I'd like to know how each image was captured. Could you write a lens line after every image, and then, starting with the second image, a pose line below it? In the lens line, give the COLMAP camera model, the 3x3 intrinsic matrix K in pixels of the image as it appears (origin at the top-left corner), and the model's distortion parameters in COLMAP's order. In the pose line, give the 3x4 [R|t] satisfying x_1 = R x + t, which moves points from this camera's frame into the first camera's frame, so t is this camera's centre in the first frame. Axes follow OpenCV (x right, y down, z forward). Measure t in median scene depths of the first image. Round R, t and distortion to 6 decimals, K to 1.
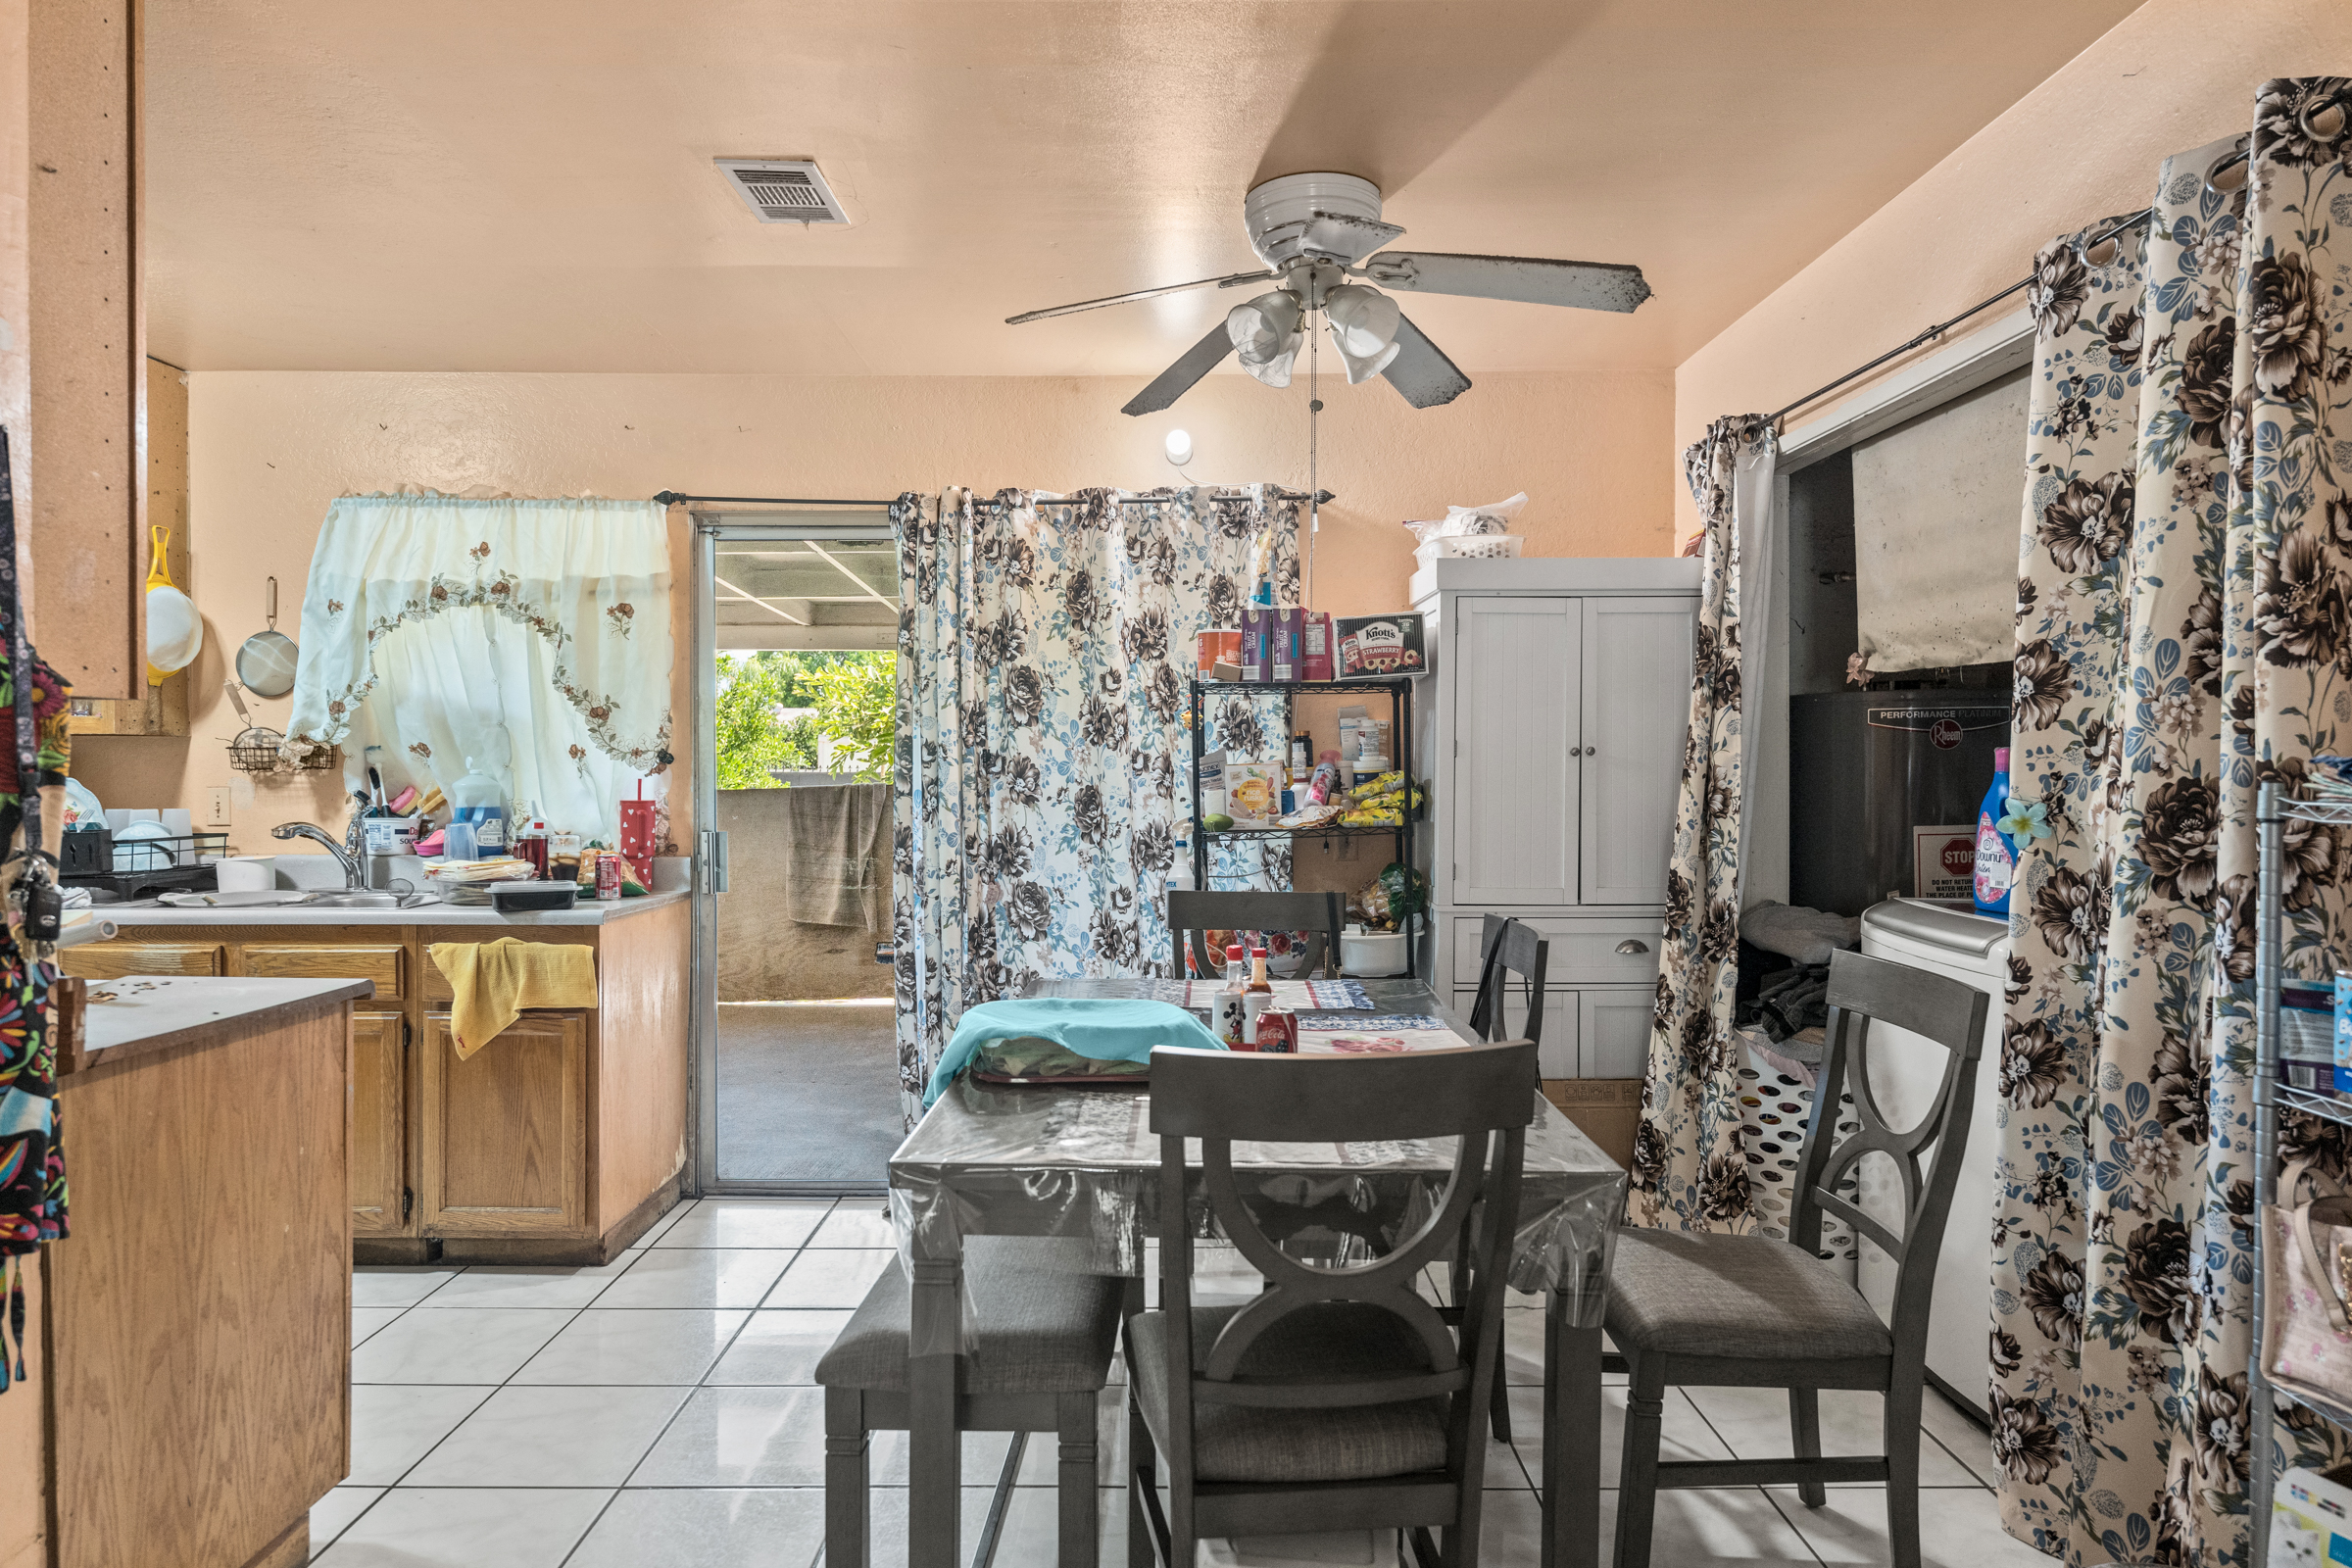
lens RADIAL K [[1373.6, 0, 1176.0], [0, 1373.6, 784.0], [0, 0, 1]] dist [-0.002361, -0.000071]
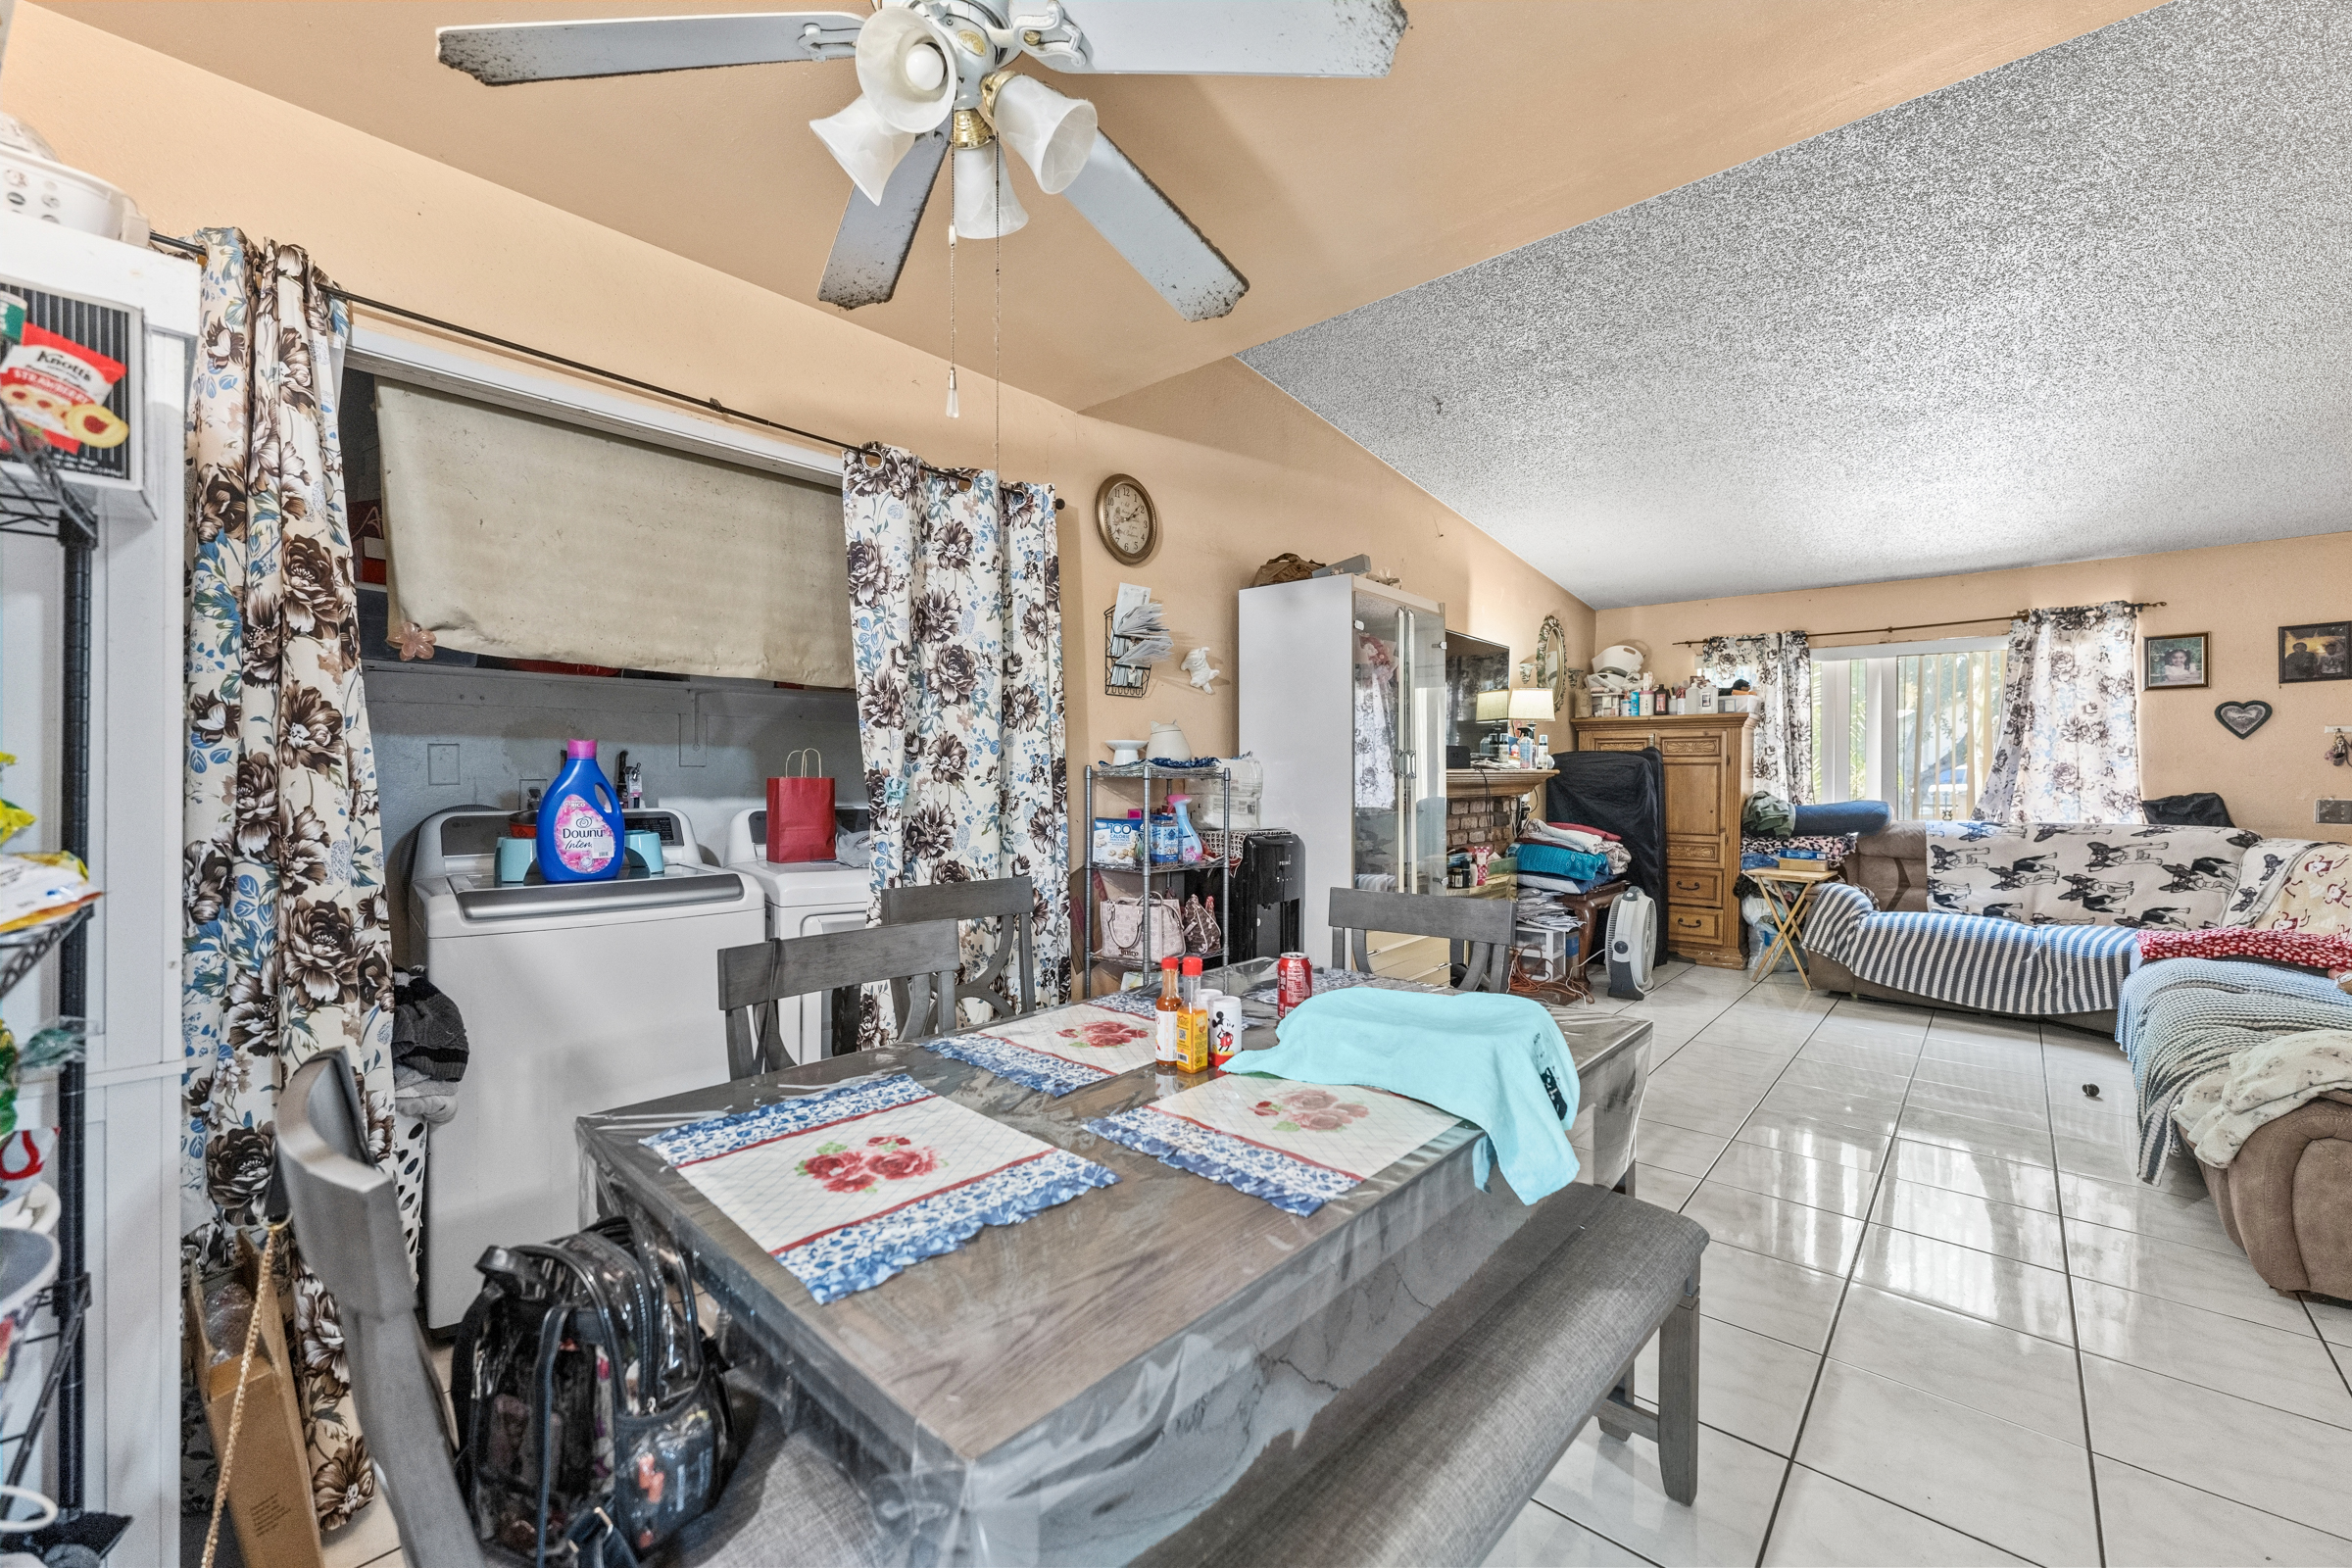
lens RADIAL K [[931.7, 0, 1171.6], [0, 931.7, 786.2], [0, 0, 1]] dist [0.000602, 0.000595]
pose [[-0.741888, -0.017899, 0.670285, -0.213270], [0.001560, 0.999595, 0.028419, -0.005230], [-0.670522, 0.022129, -0.741559, 0.907061]]
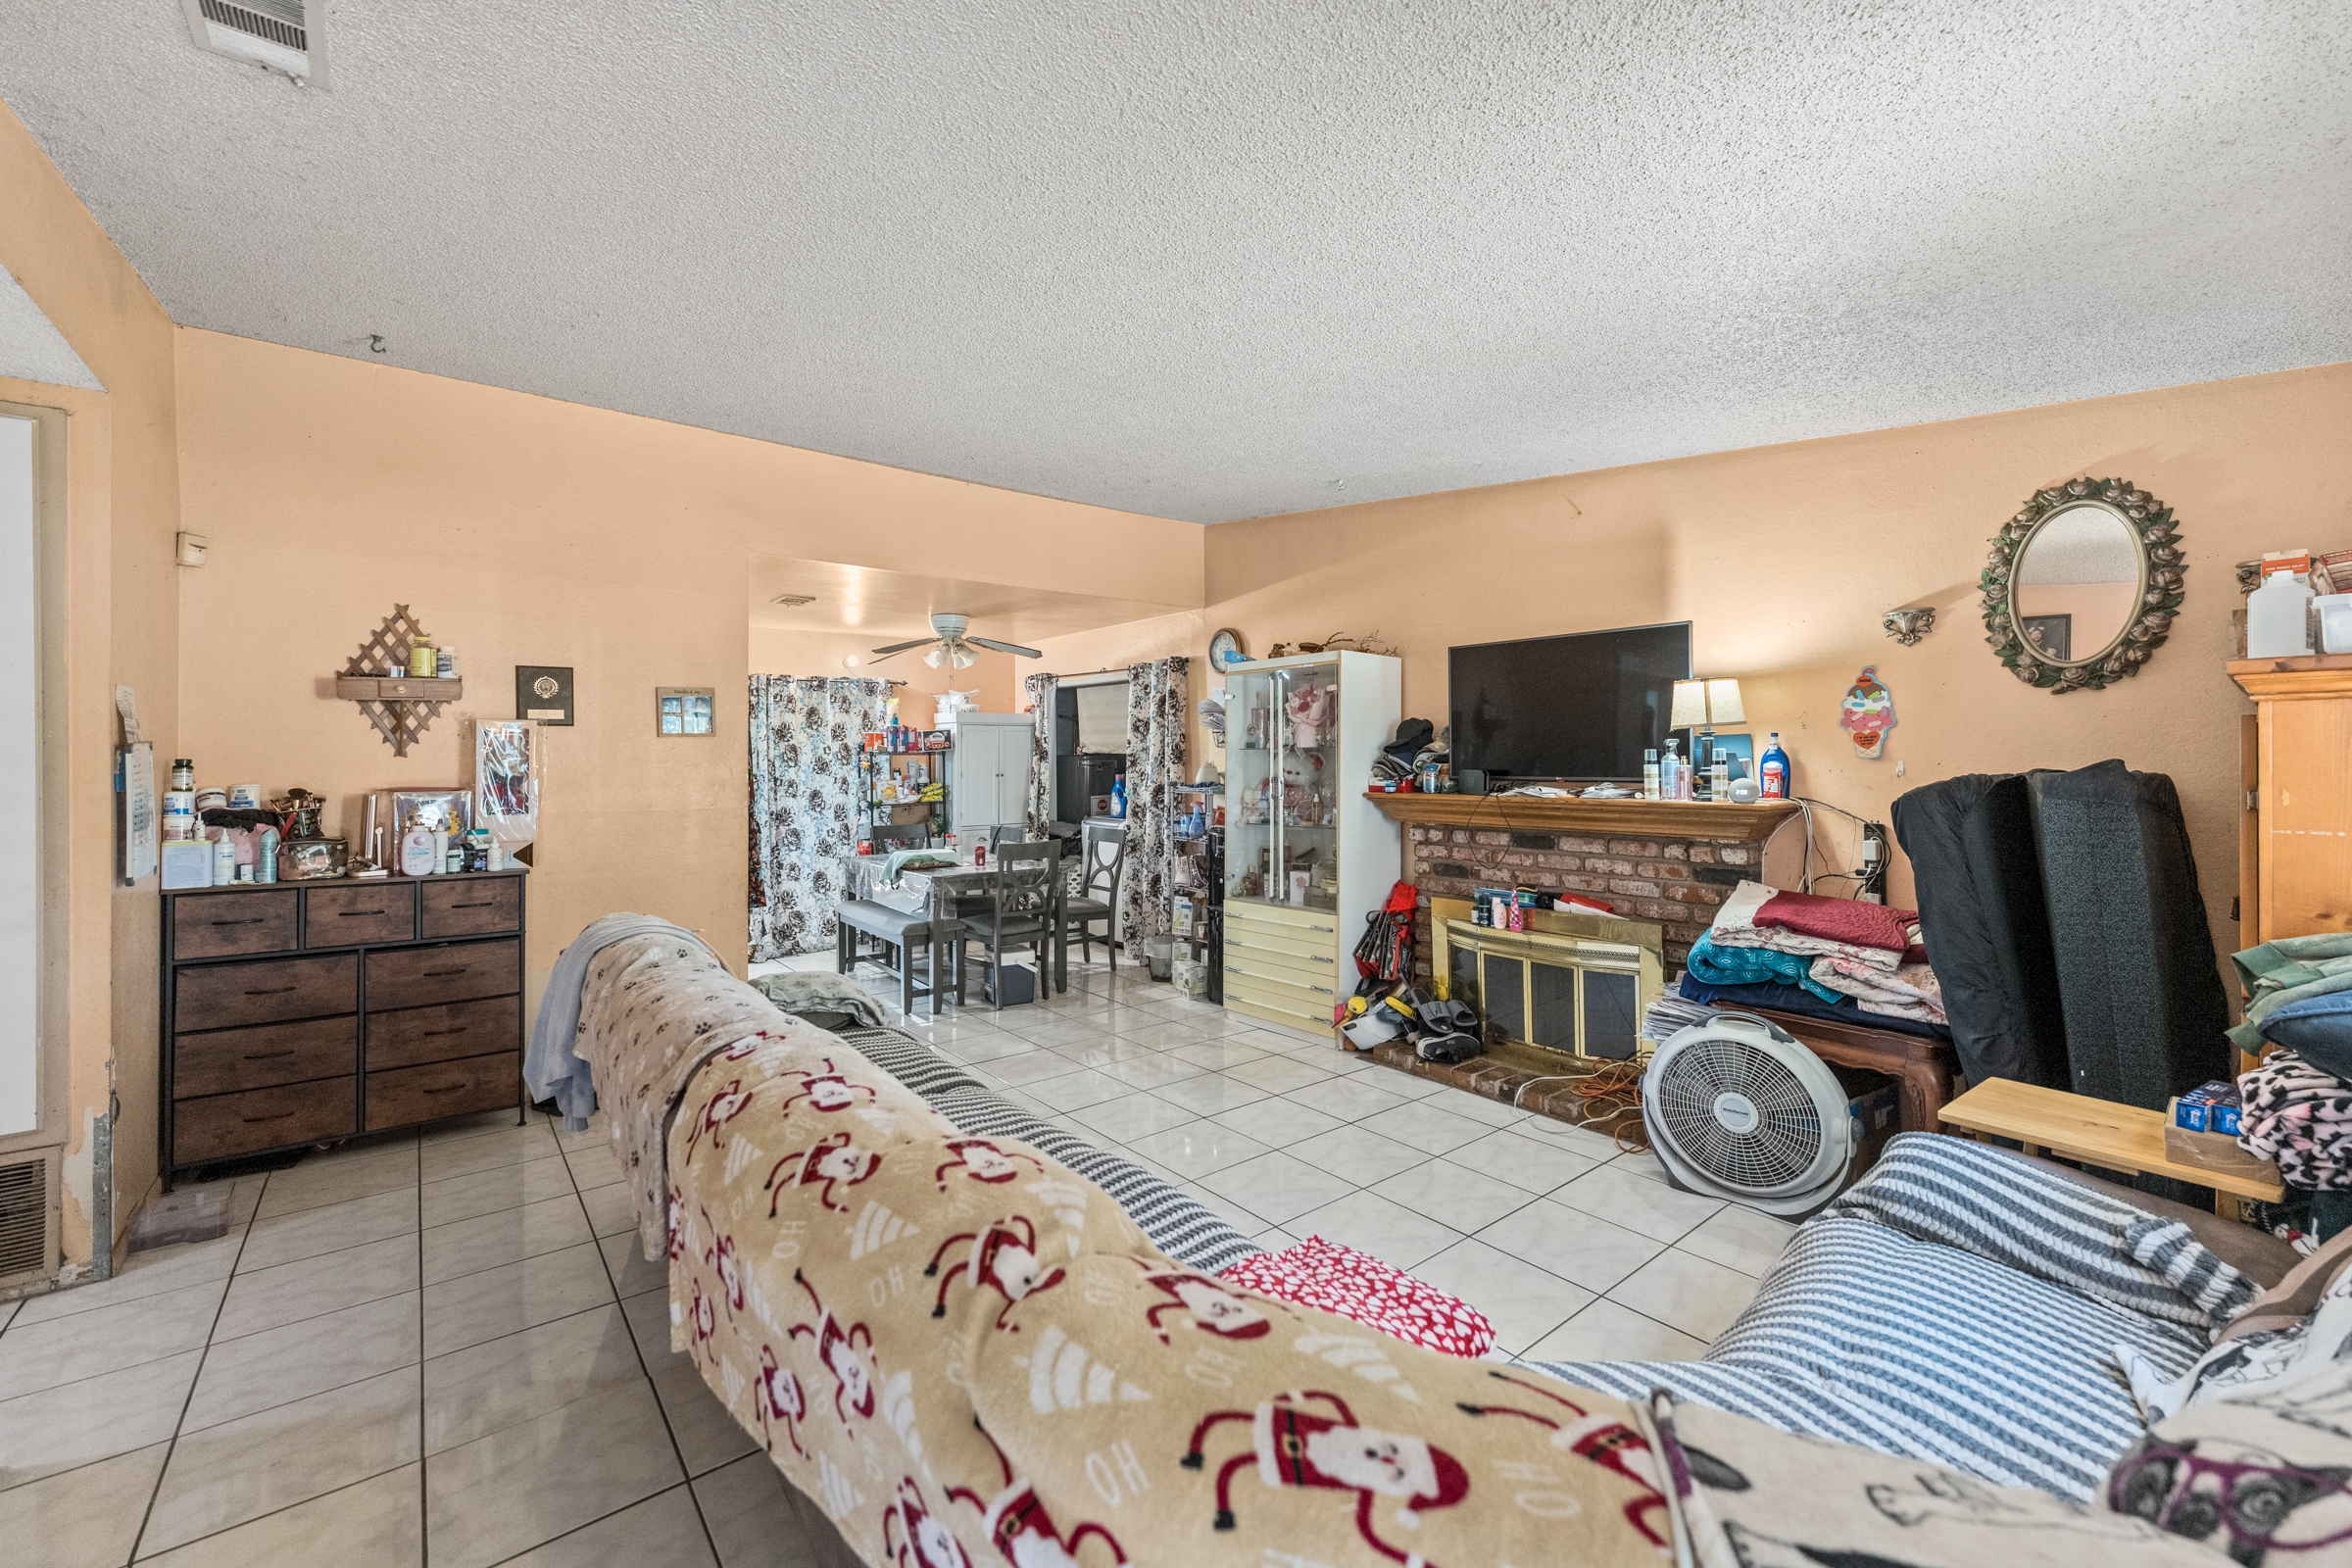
lens RADIAL K [[943.8, 0, 1174.6], [0, 943.8, 757.9], [0, 0, 1]] dist [0.000220, 0.000014]
pose [[0.784427, -0.003273, 0.620213, -0.648574], [0.013971, 0.999826, -0.012395, -0.027422], [-0.620064, 0.018388, 0.784335, -0.831248]]
